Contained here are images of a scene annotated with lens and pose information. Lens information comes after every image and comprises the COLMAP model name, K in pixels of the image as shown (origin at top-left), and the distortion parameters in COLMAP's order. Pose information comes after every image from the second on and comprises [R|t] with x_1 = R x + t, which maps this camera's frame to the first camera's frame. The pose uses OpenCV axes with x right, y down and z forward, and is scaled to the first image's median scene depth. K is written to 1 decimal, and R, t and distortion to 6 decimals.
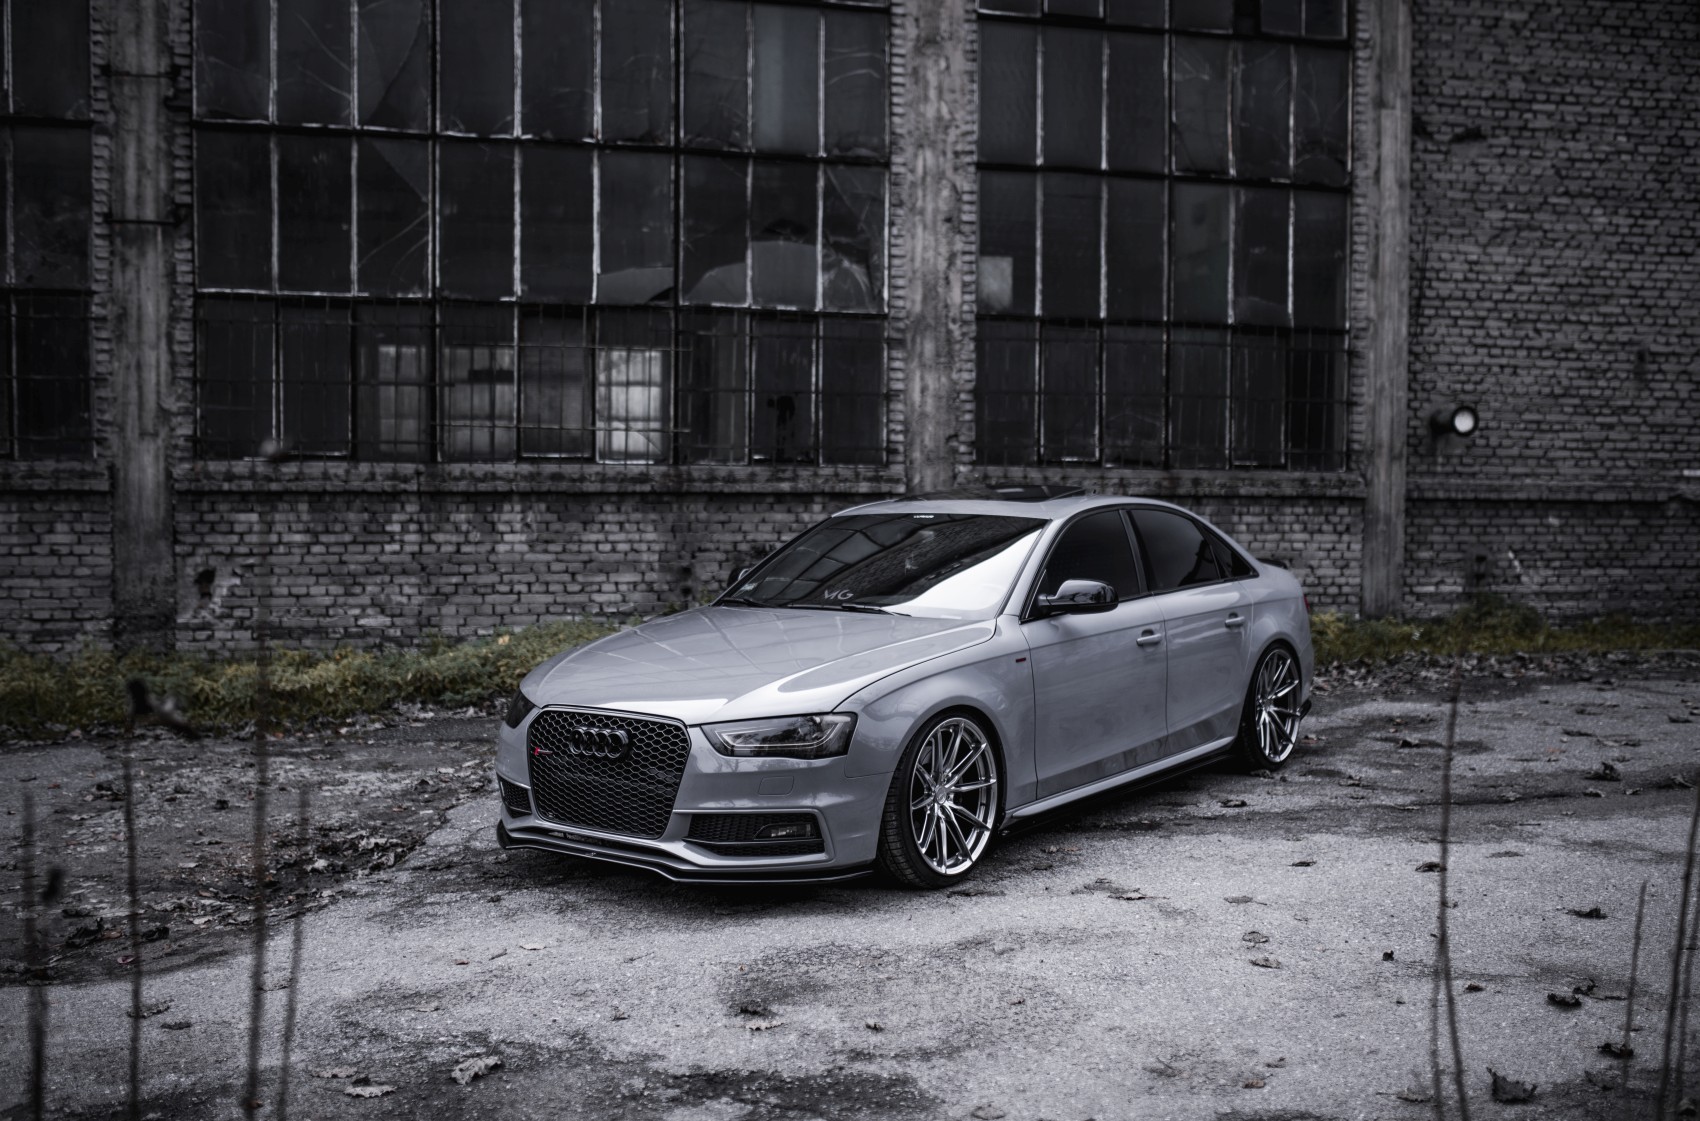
lens RADIAL K [[1681.1, 0, 858.6], [0, 1681.1, 555.0], [0, 0, 1]] dist [-0.069927, 0.111959]
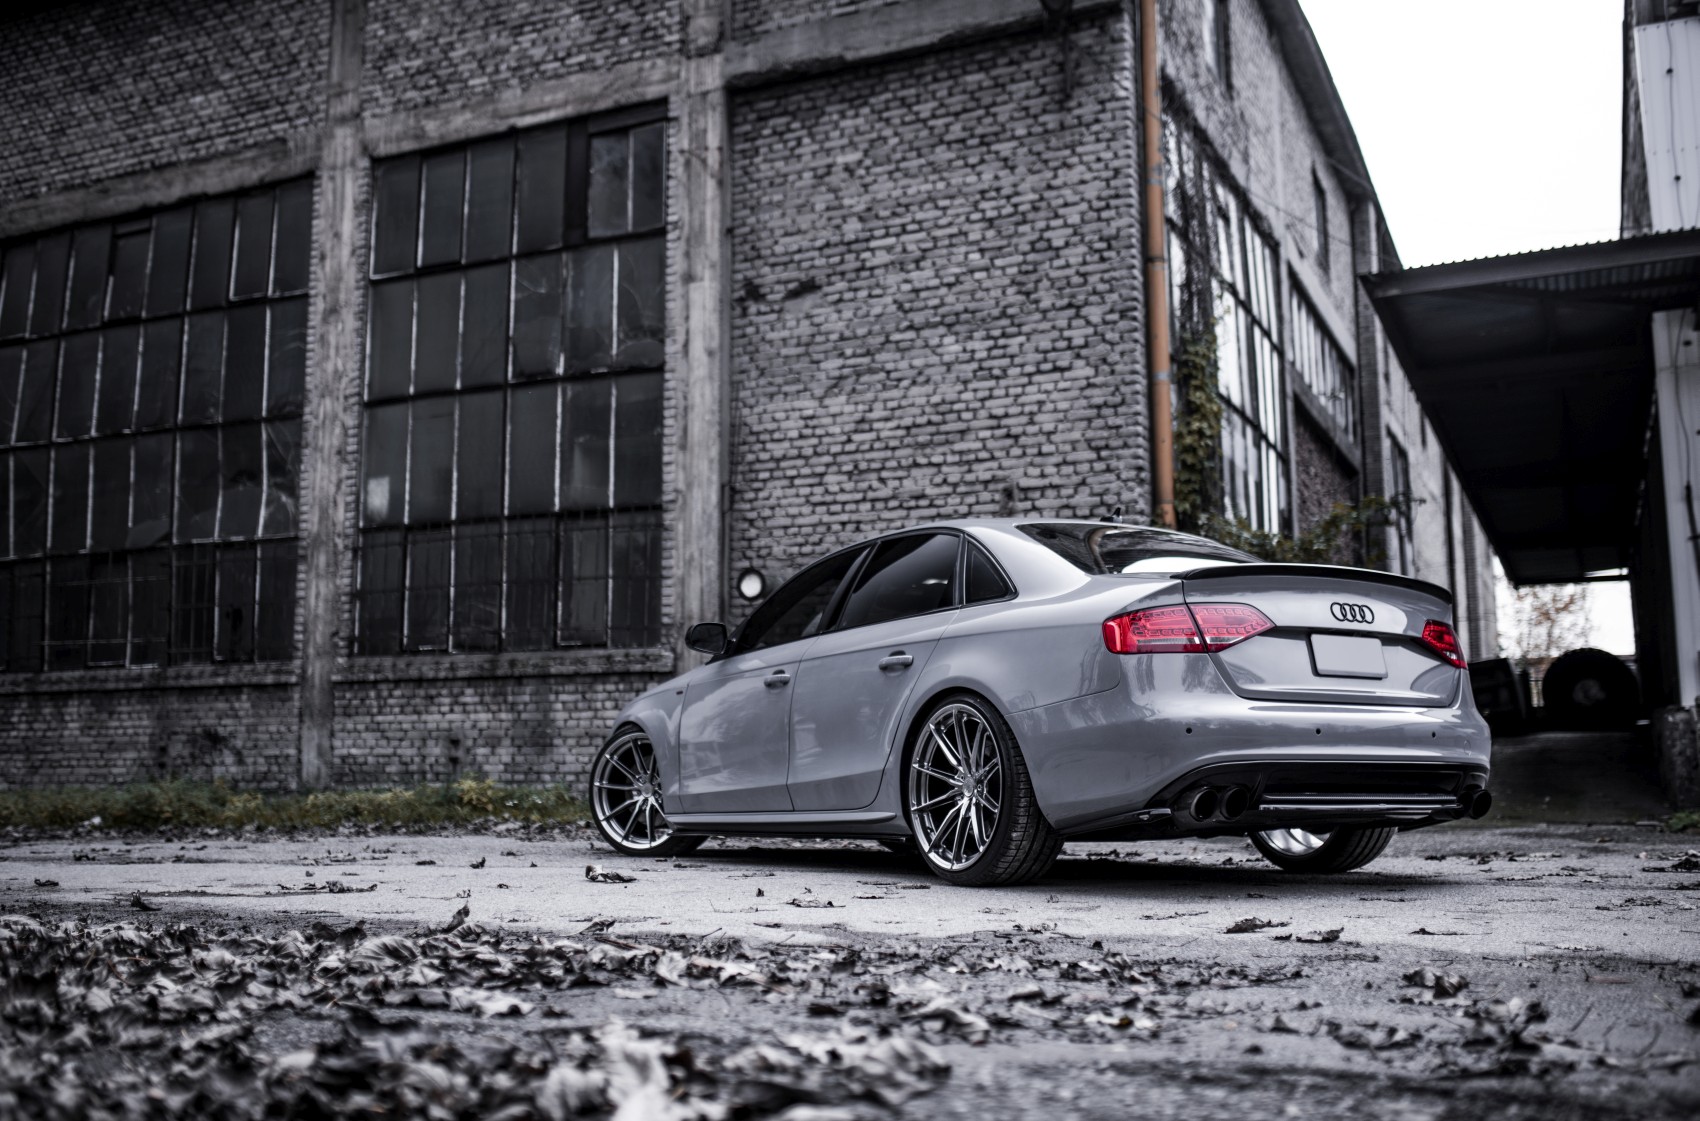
lens RADIAL K [[1619.7, 0, 858.8], [0, 1619.7, 556.2], [0, 0, 1]] dist [-0.066509, 0.104228]
pose [[0.778540, -0.093845, -0.620539, 1.041848], [-0.017031, 0.985234, -0.170366, 0.061267], [0.627364, 0.143204, 0.765446, 0.365430]]
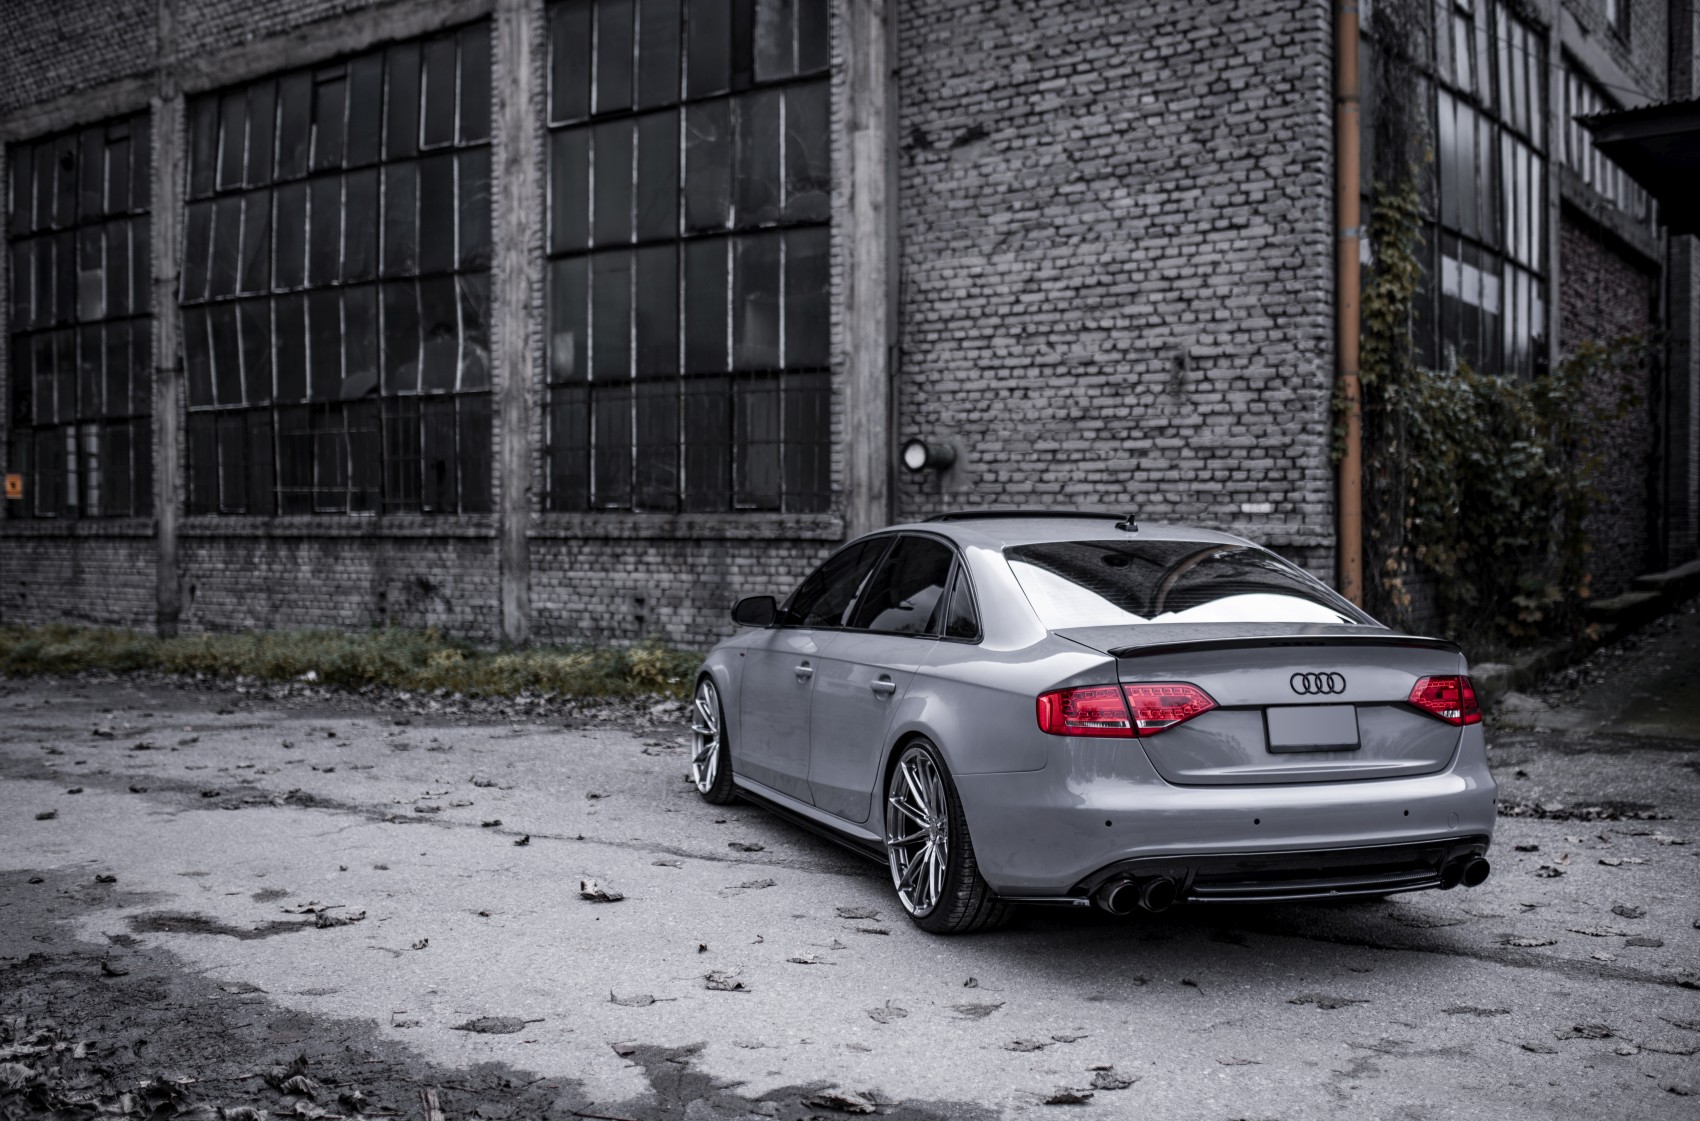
lens RADIAL K [[1681.1, 0, 858.6], [0, 1681.1, 555.0], [0, 0, 1]] dist [-0.069927, 0.111959]
pose [[0.647825, 0.006605, -0.761761, 1.110896], [-0.028123, 0.999488, -0.015251, -0.012325], [0.761270, 0.031303, 0.647679, 0.414348]]
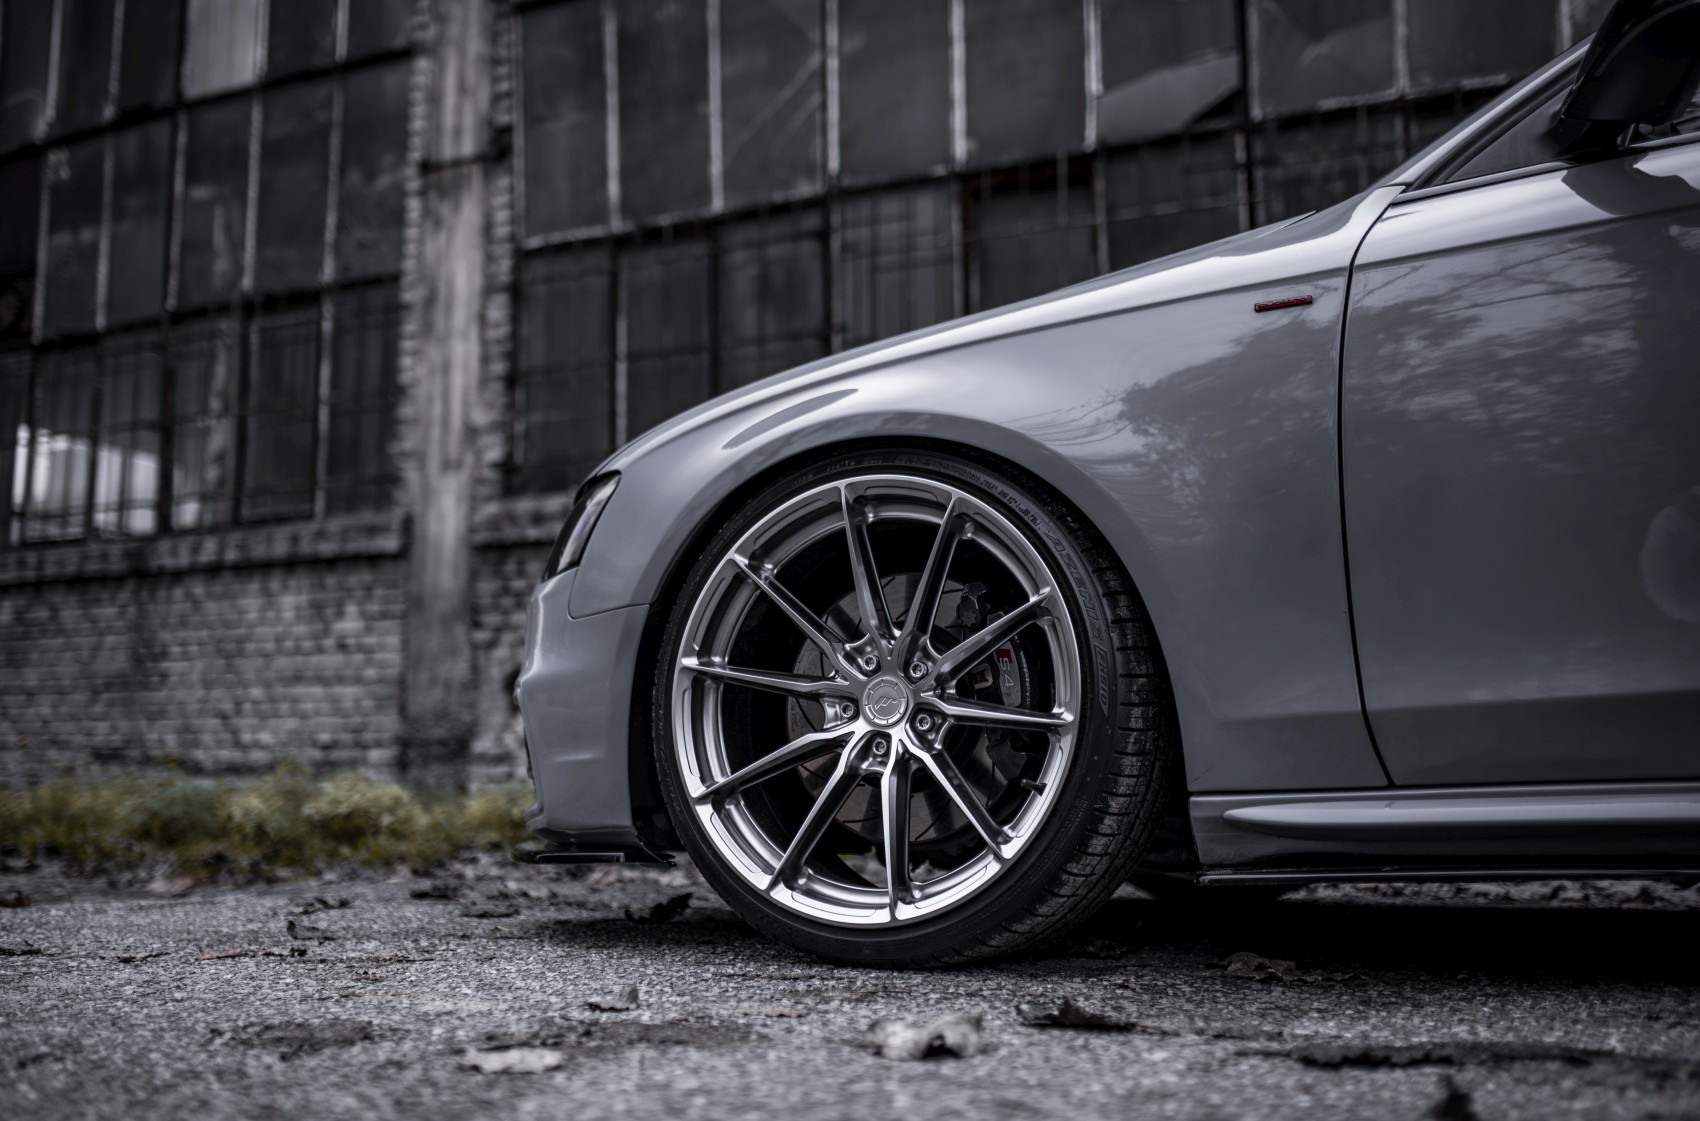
lens RADIAL K [[1694.4, 0, 829.1], [0, 1694.4, 566.1], [0, 0, 1]] dist [-0.027871, 0.012370]
pose [[0.753841, -0.088529, -0.651065, 0.110207], [-0.029262, 0.985375, -0.167869, 0.068161], [0.656405, 0.145598, 0.740226, 0.541677]]
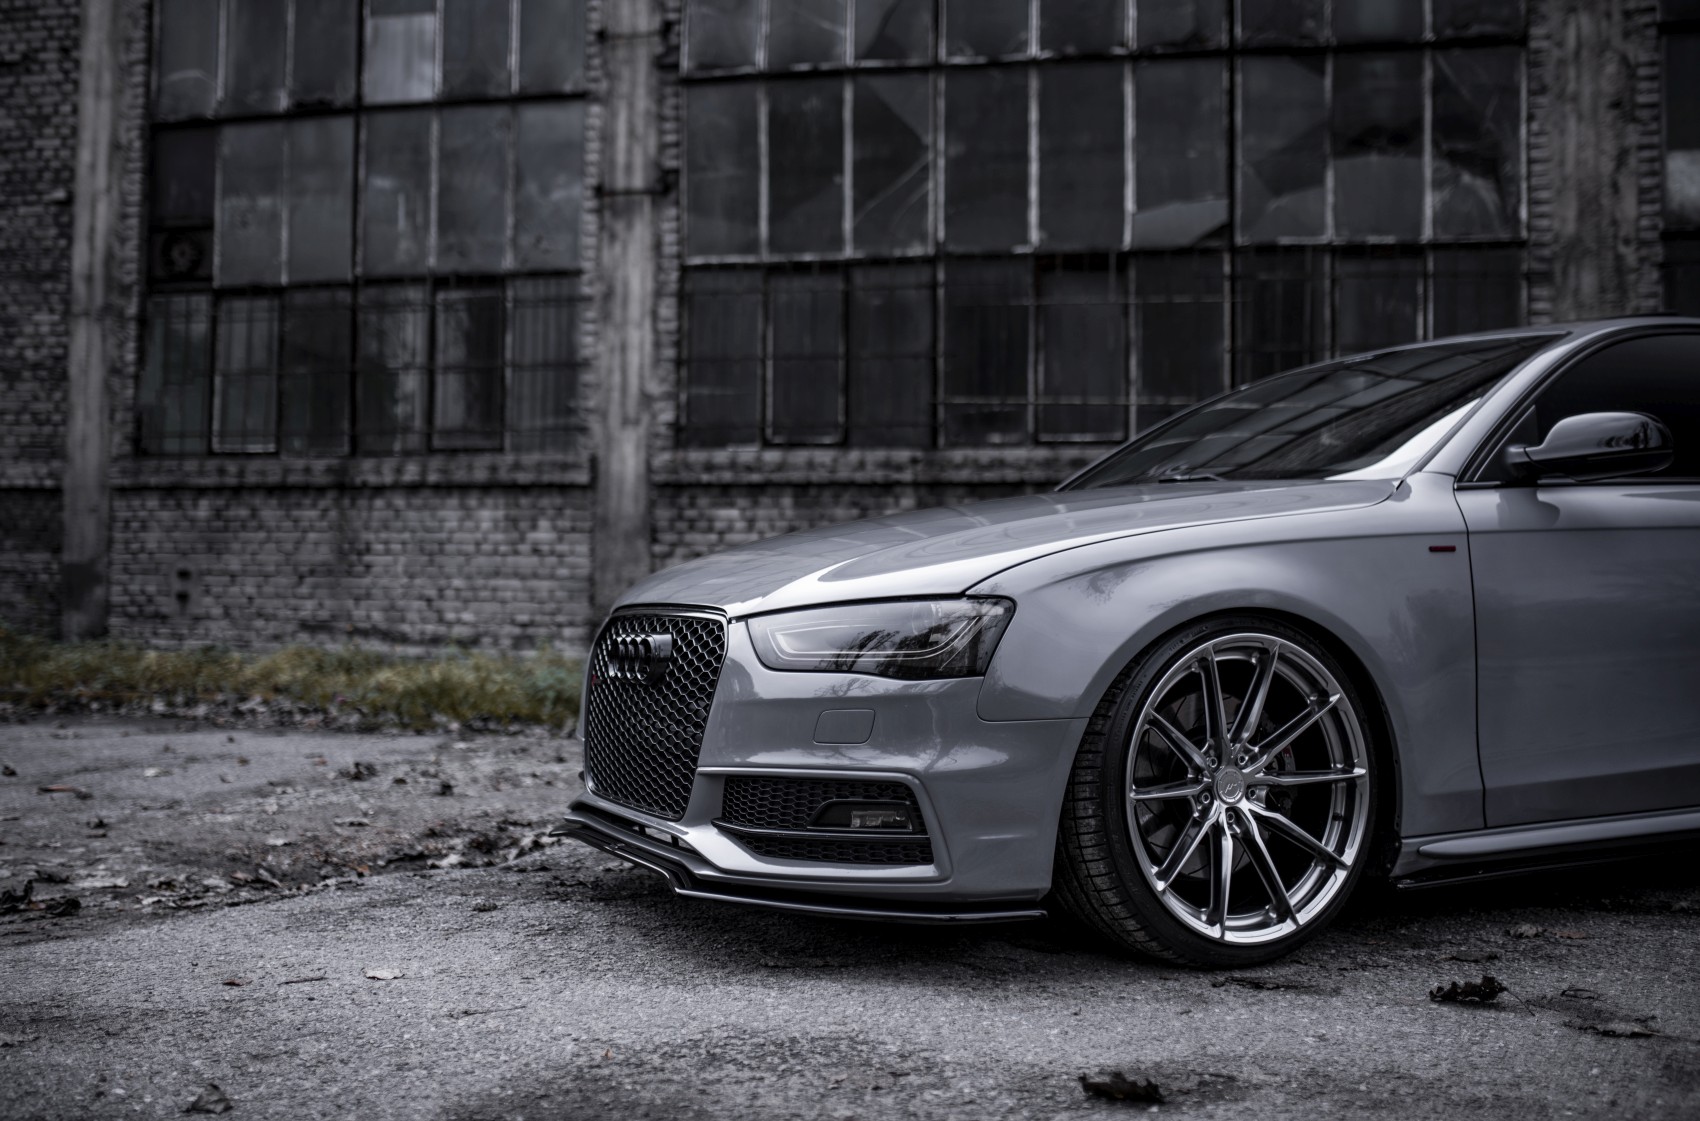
lens RADIAL K [[1676.2, 0, 838.9], [0, 1676.2, 534.1], [0, 0, 1]] dist [-0.064722, 0.103629]
pose [[0.889317, -0.011306, -0.457151, 0.080478], [-0.027079, 0.996638, -0.077328, 0.049937], [0.456488, 0.081149, 0.886021, 0.224061]]
